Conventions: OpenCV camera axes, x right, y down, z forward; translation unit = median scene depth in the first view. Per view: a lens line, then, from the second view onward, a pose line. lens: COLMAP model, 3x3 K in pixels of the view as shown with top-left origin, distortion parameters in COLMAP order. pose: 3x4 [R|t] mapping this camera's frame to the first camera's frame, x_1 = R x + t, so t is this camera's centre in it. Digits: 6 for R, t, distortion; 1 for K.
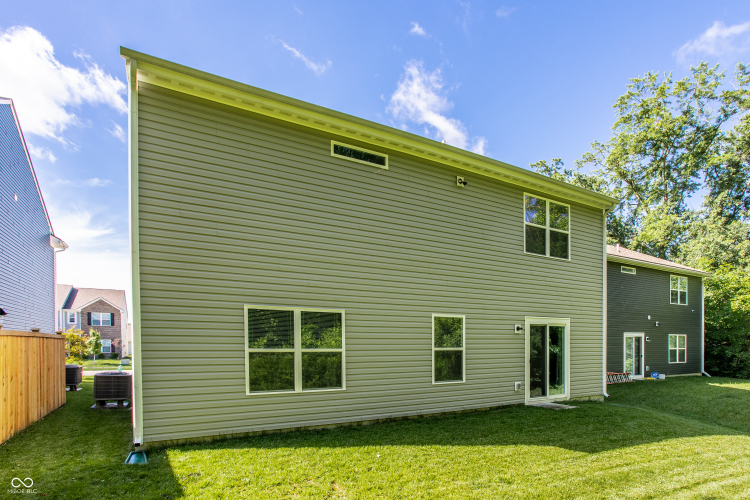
lens RADIAL K [[375.5, 0, 375.3], [0, 375.5, 238.0], [0, 0, 1]] dist [-0.023137, -0.000239]
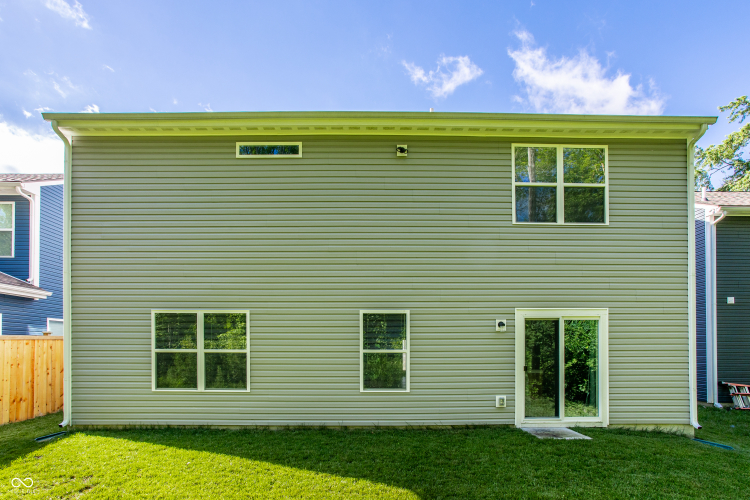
lens RADIAL K [[354.5, 0, 366.3], [0, 354.5, 252.5], [0, 0, 1]] dist [-0.016261, 0.001293]
pose [[0.881374, -0.119747, -0.456990, 0.545492], [0.128757, 0.991609, -0.011508, 0.080294], [0.454534, -0.048698, 0.889397, 0.283416]]
